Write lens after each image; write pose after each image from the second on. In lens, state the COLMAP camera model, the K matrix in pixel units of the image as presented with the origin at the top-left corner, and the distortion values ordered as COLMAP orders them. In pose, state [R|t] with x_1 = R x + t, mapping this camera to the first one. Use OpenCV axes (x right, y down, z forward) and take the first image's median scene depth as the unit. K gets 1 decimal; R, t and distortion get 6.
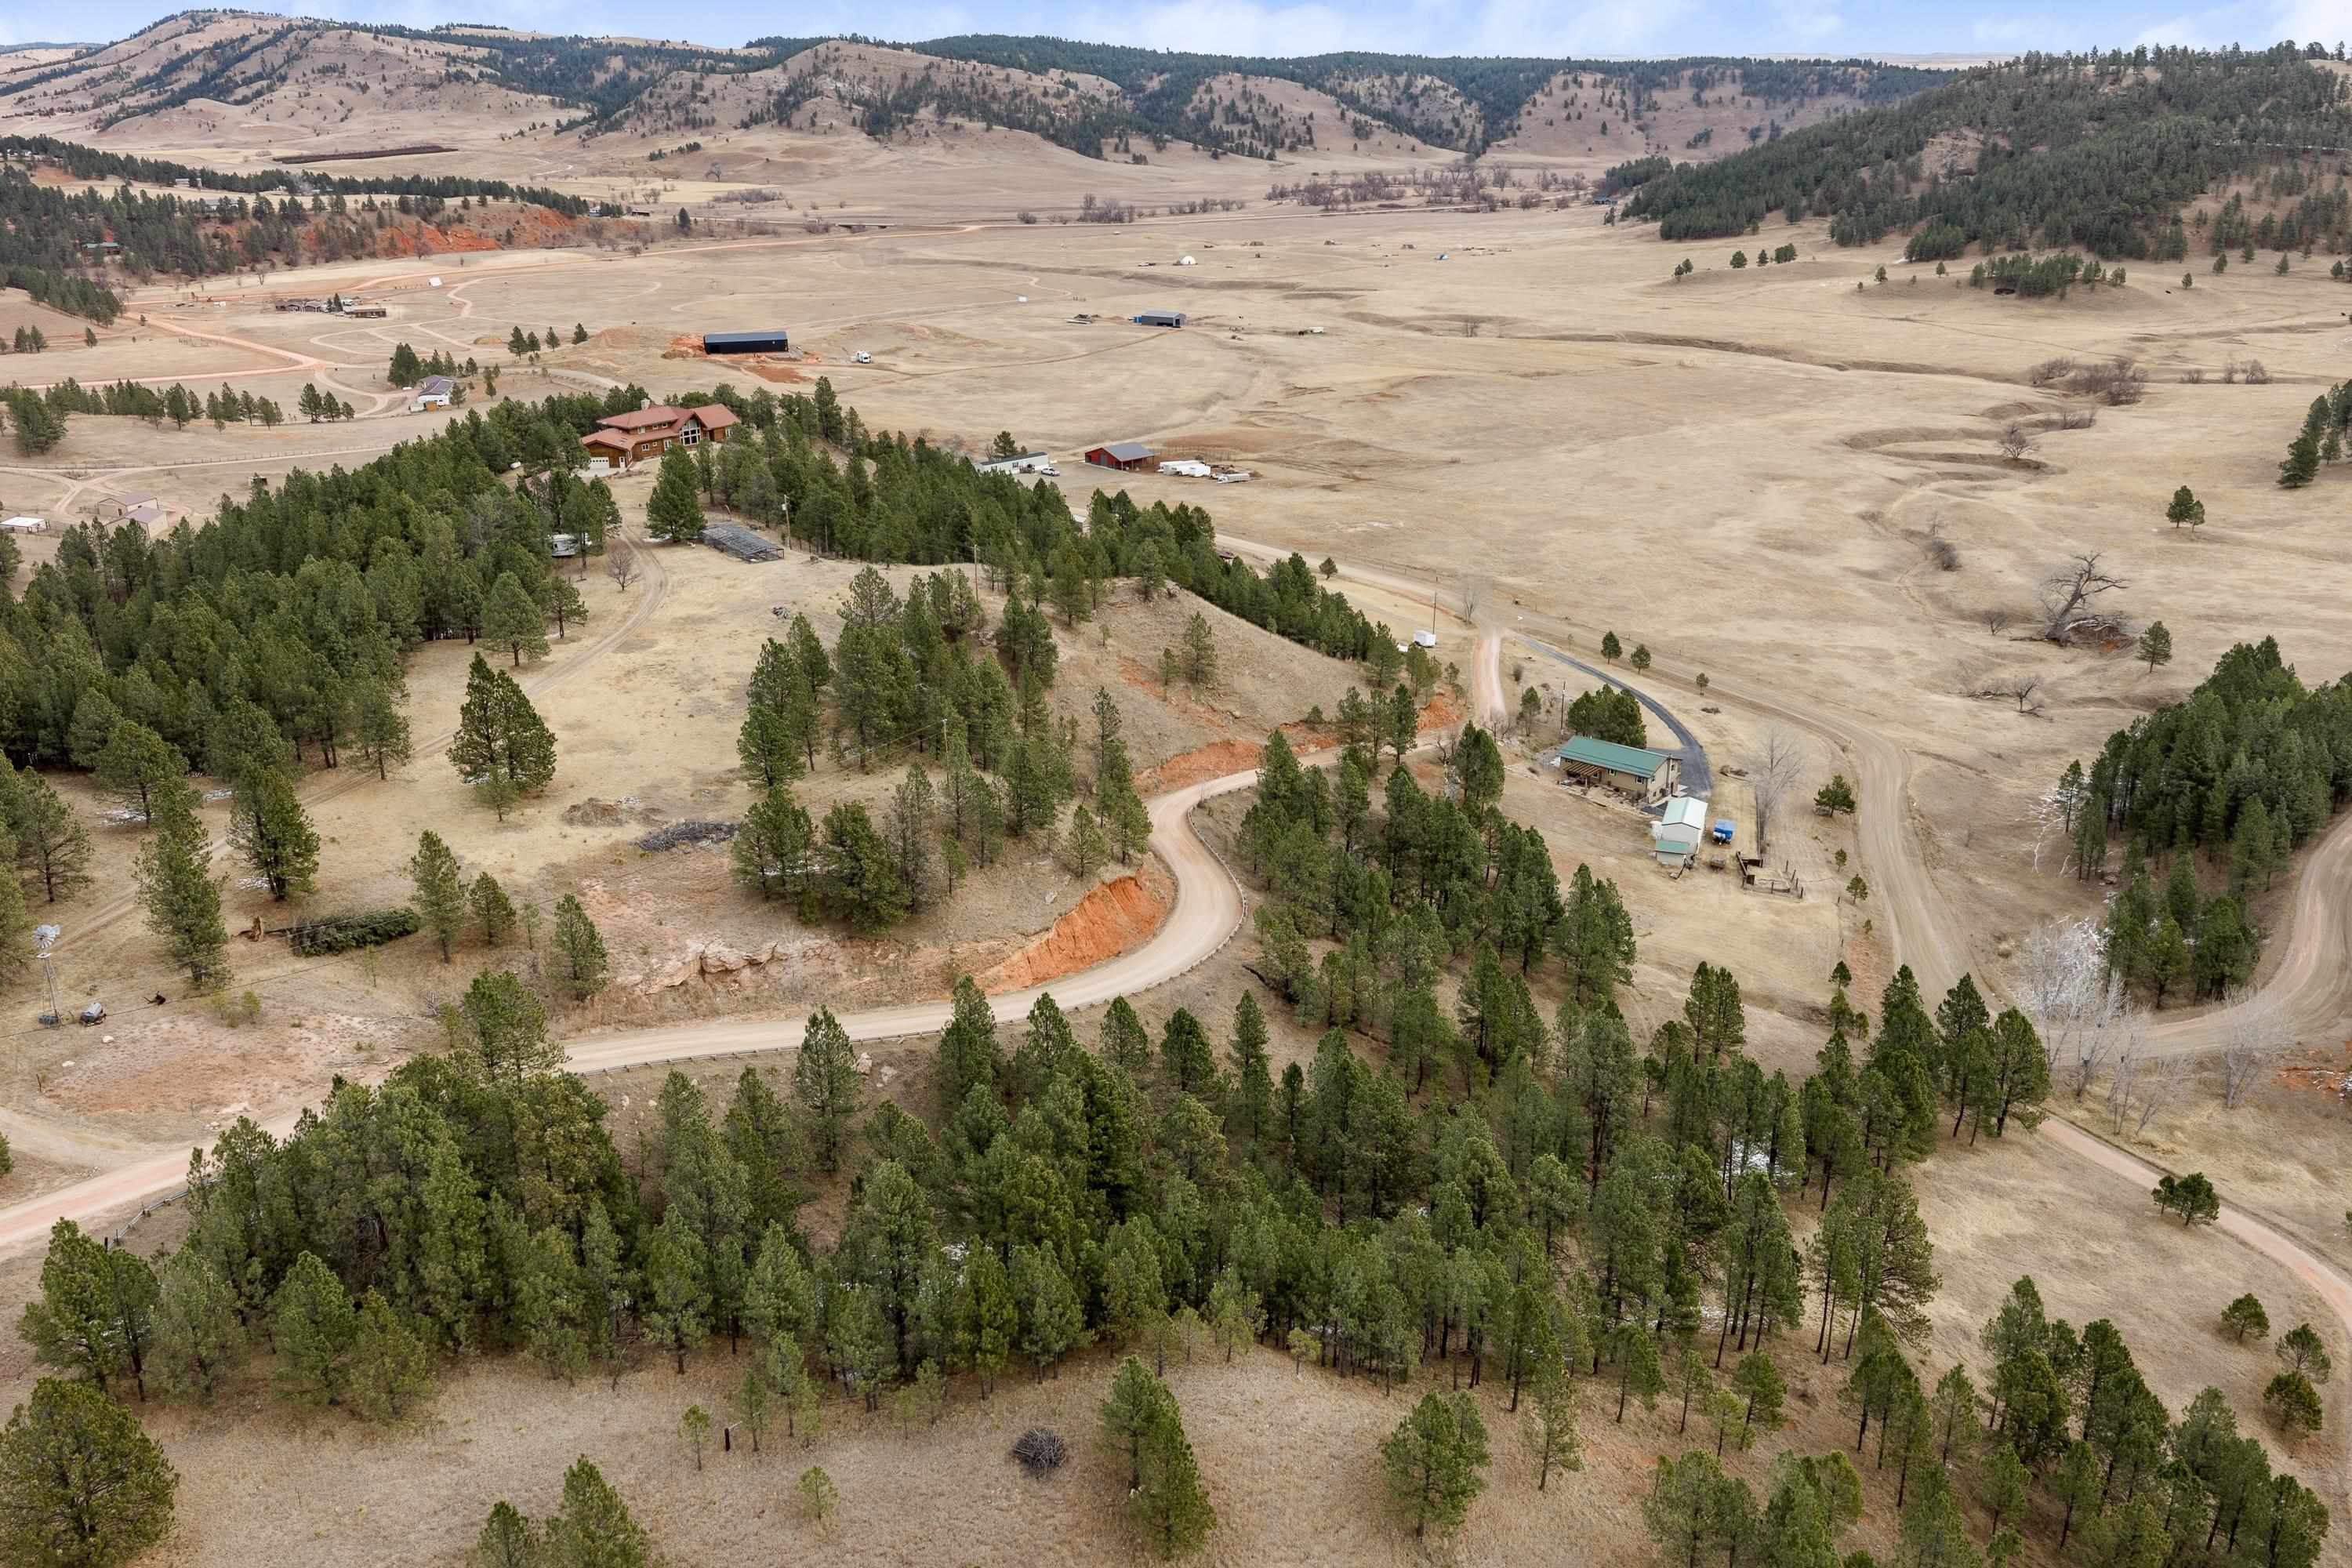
lens RADIAL K [[1995.8, 0, 1176.0], [0, 1995.8, 784.0], [0, 0, 1]] dist [0.007498, -0.001976]
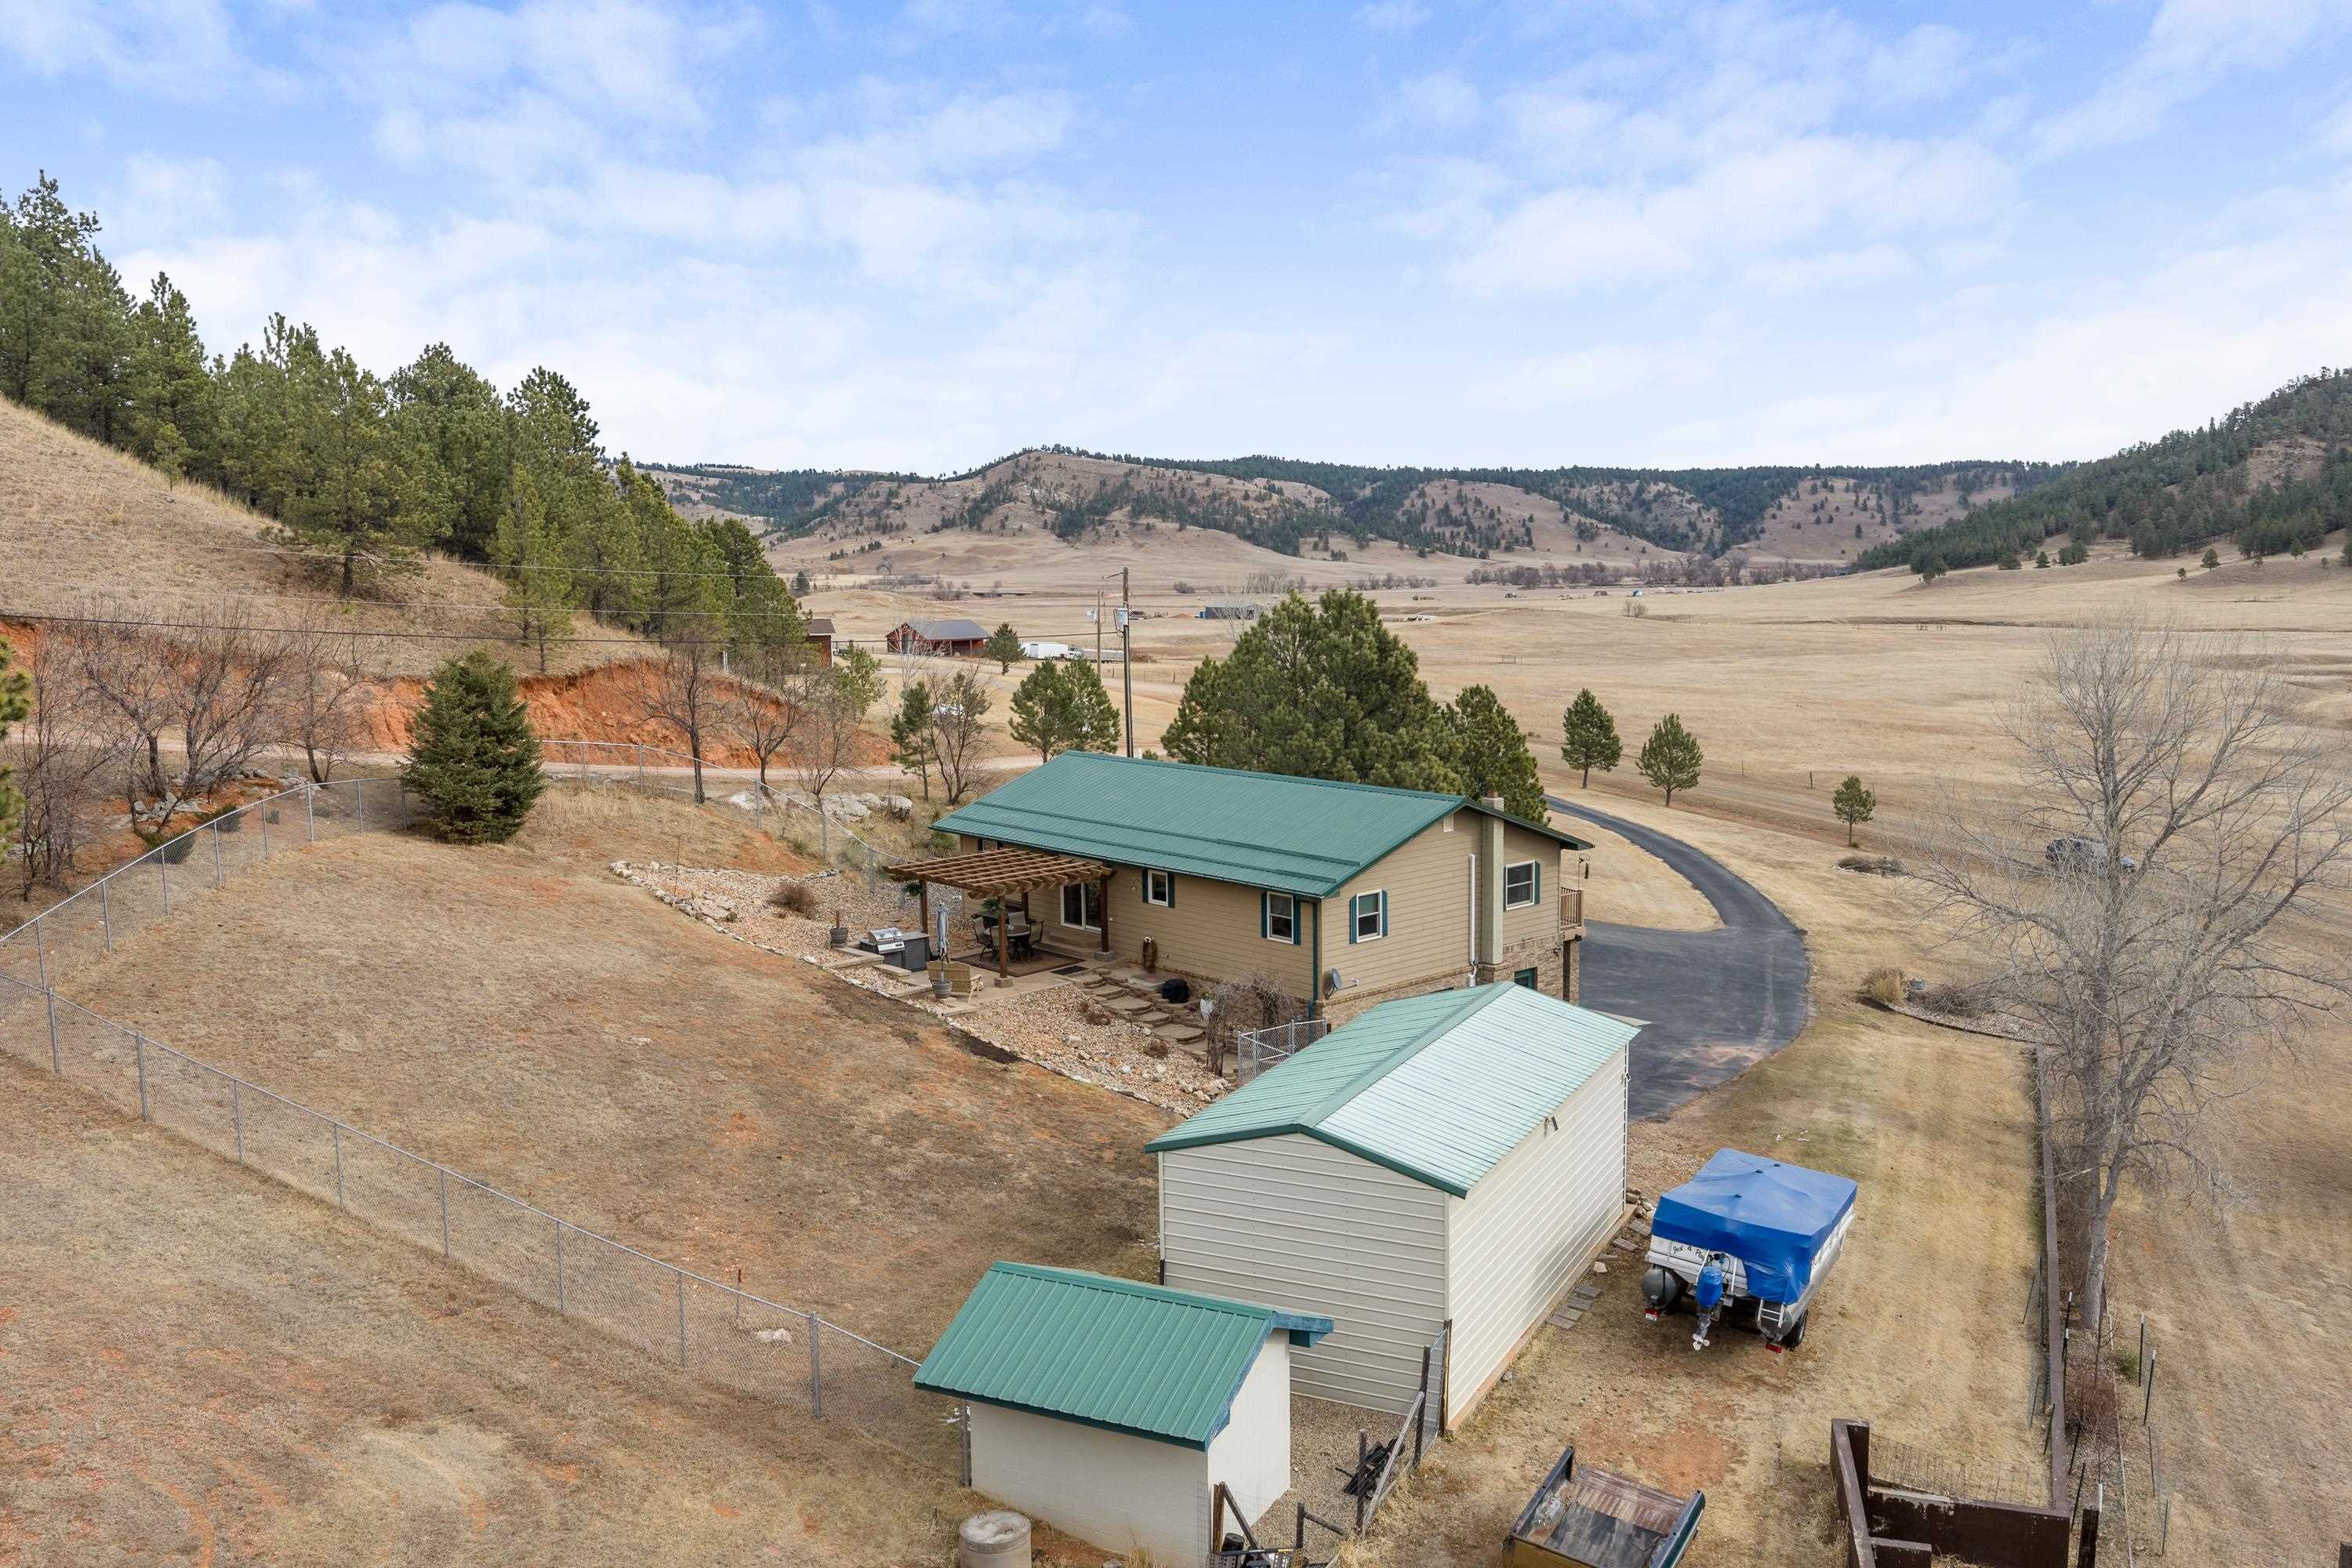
lens RADIAL K [[1975.1, 0, 1176.0], [0, 1975.1, 784.0], [0, 0, 1]] dist [-0.009889, -0.004352]
pose [[0.989844, 0.011714, -0.141677, 0.035814], [-0.044274, 0.972437, -0.228925, 0.003600], [0.135090, 0.232872, 0.963079, 0.121775]]
